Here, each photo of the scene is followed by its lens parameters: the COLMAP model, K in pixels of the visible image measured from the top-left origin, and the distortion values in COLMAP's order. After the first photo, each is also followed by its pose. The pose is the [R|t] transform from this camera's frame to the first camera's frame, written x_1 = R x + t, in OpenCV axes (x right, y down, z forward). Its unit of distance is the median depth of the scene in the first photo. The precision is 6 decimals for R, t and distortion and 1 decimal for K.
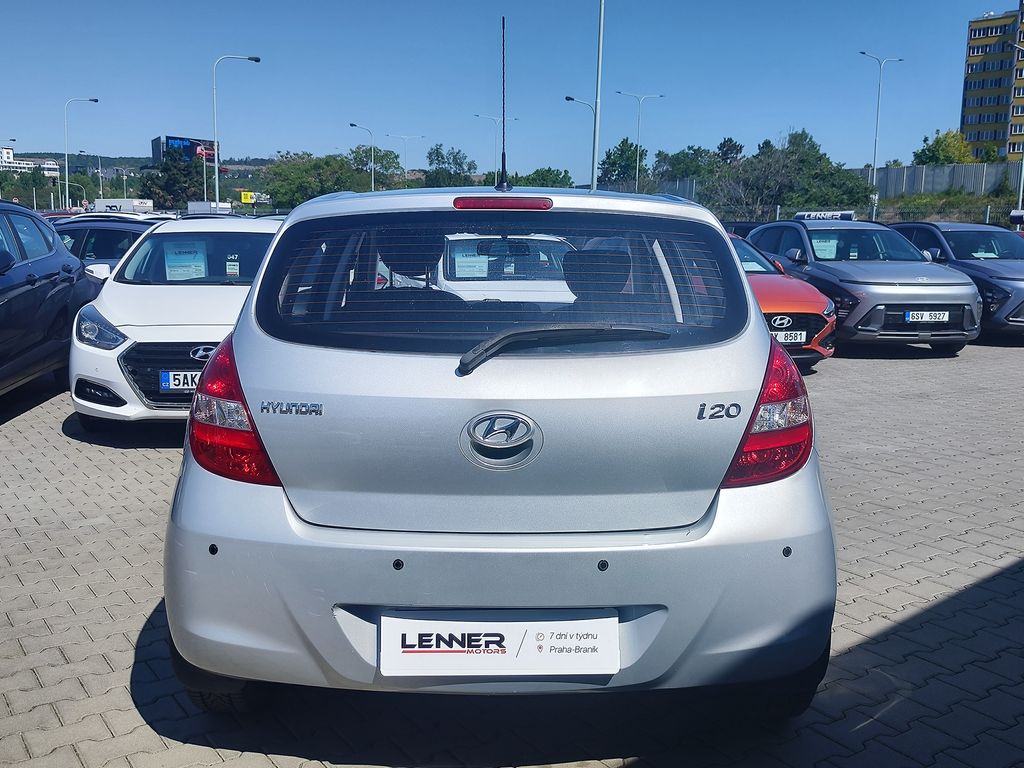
lens RADIAL K [[998.3, 0, 515.5], [0, 998.3, 375.3], [0, 0, 1]] dist [0.007659, -0.014636]
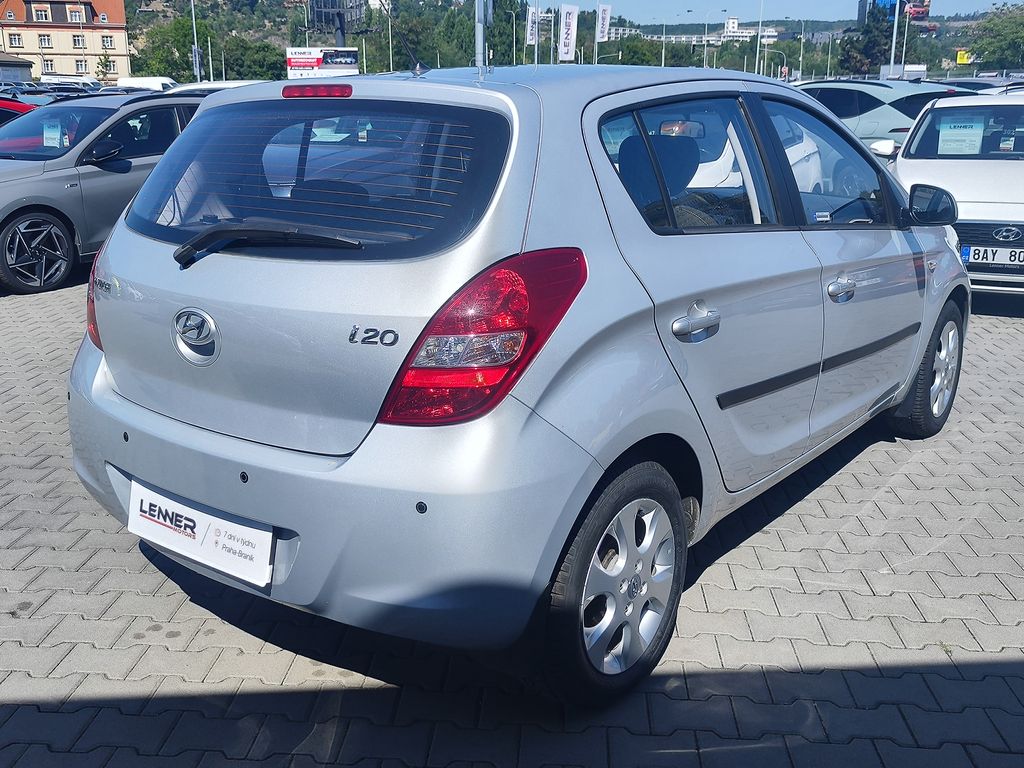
lens RADIAL K [[998.3, 0, 515.5], [0, 998.3, 375.3], [0, 0, 1]] dist [0.007659, -0.014636]
pose [[0.787691, 0.150487, -0.597409, 0.640111], [-0.072515, 0.985614, 0.152663, -0.056010], [0.611788, -0.076931, 0.787272, 0.297456]]
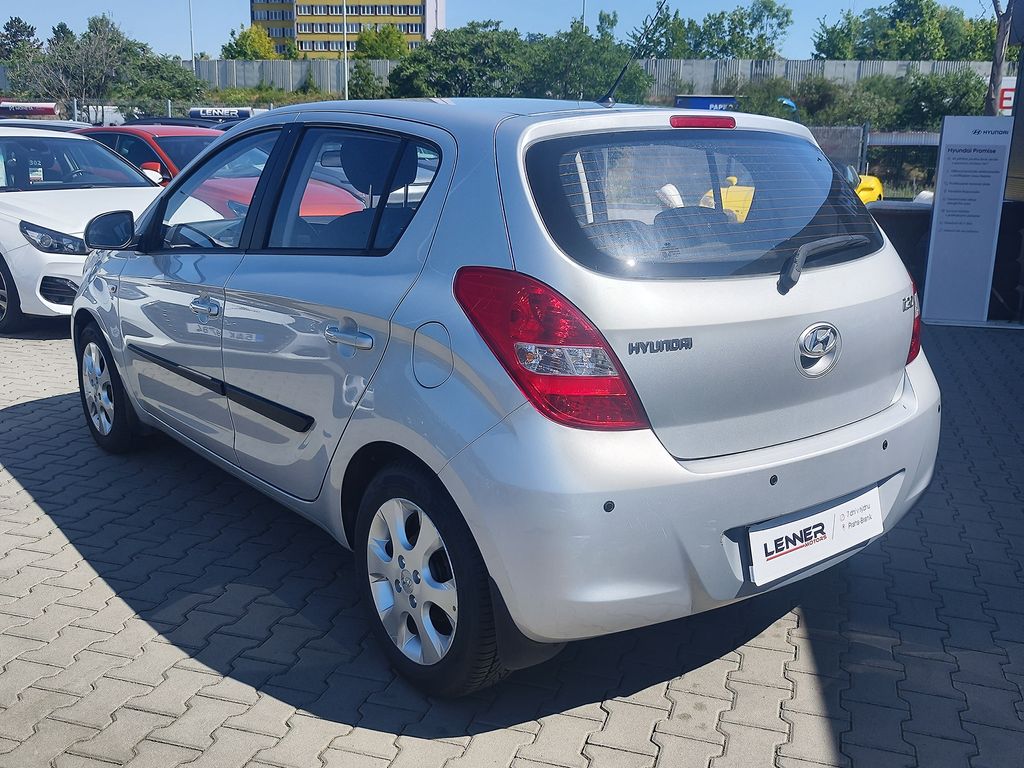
lens RADIAL K [[996.1, 0, 512.0], [0, 996.1, 384.0], [0, 0, 1]] dist [-0.006733, 0.022167]
pose [[0.790848, -0.148290, 0.593776, -0.694332], [0.081470, 0.987075, 0.138004, -0.055968], [-0.606566, -0.060766, 0.792708, 0.255908]]
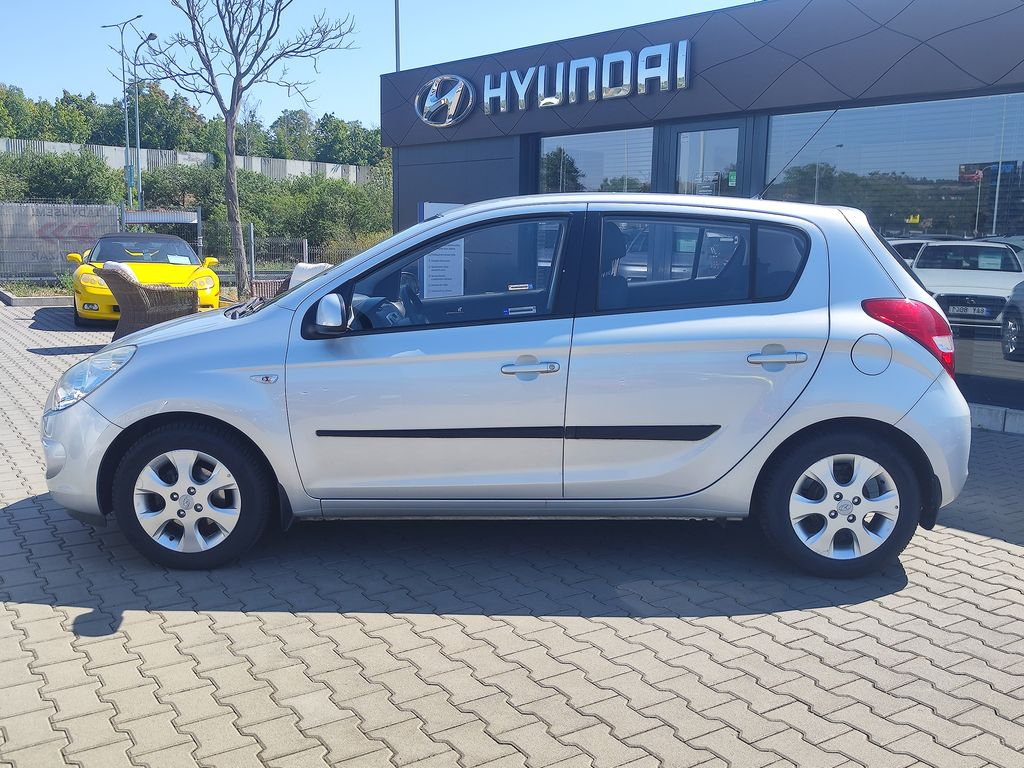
lens RADIAL K [[998.3, 0, 515.5], [0, 998.3, 375.3], [0, 0, 1]] dist [0.007659, -0.014636]
pose [[0.031054, -0.160360, 0.986570, -1.573887], [0.128582, 0.979485, 0.155162, -0.216588], [-0.991213, 0.122037, 0.051036, 1.293559]]
